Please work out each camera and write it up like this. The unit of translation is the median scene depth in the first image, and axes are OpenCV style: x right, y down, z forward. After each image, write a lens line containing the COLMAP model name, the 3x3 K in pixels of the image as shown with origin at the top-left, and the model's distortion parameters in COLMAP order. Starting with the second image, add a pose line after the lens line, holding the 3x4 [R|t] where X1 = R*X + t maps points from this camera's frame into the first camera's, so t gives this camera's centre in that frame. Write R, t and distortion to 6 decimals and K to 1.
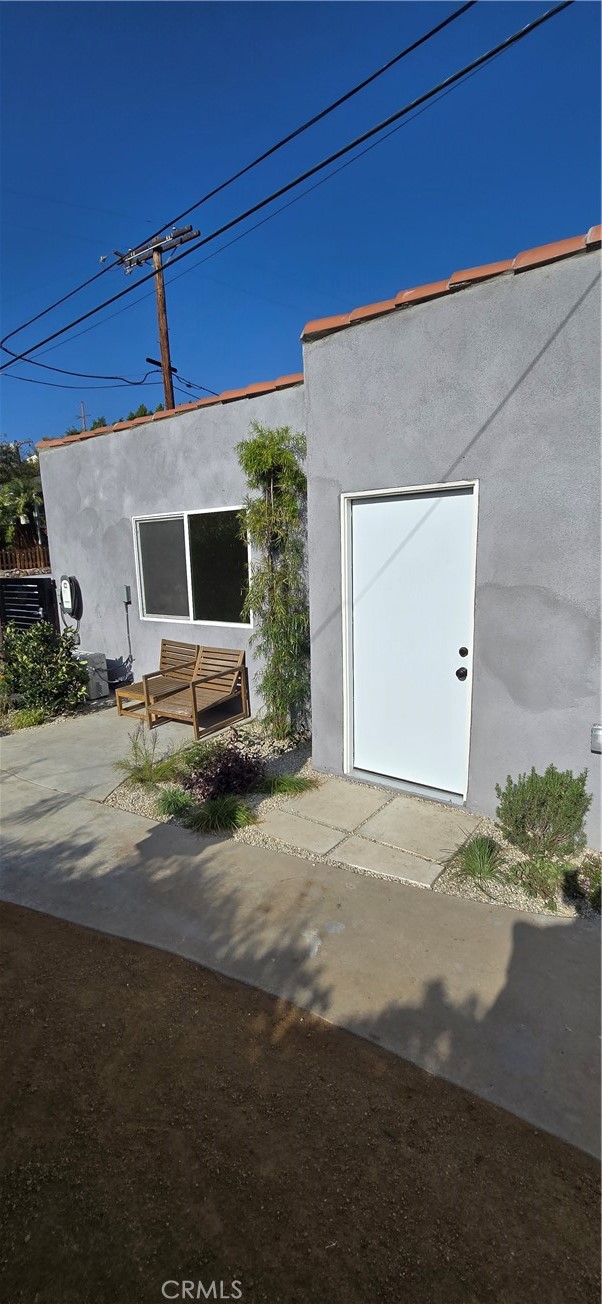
lens RADIAL K [[537.9, 0, 303.8], [0, 537.9, 657.2], [0, 0, 1]] dist [0.007783, -0.000158]
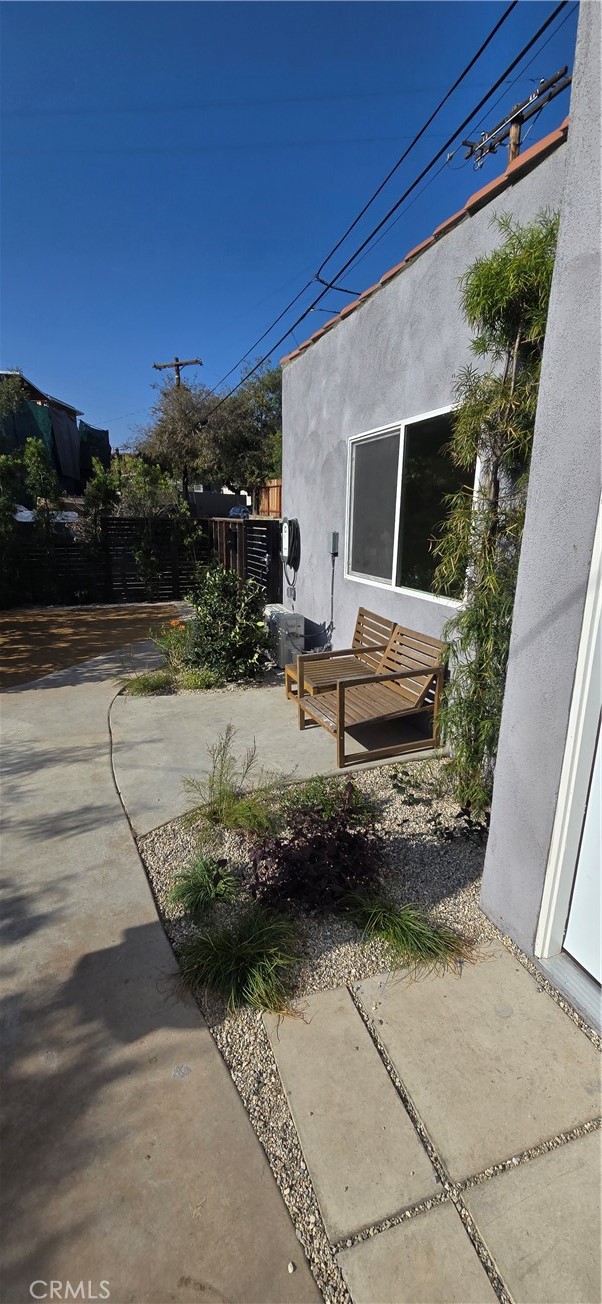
lens RADIAL K [[539.9, 0, 296.4], [0, 539.9, 658.0], [0, 0, 1]] dist [-0.011987, 0.007334]
pose [[0.824284, 0.177309, -0.537696, 0.077790], [-0.137382, 0.983952, 0.113859, -0.039879], [0.549256, -0.019982, 0.835415, 0.359950]]
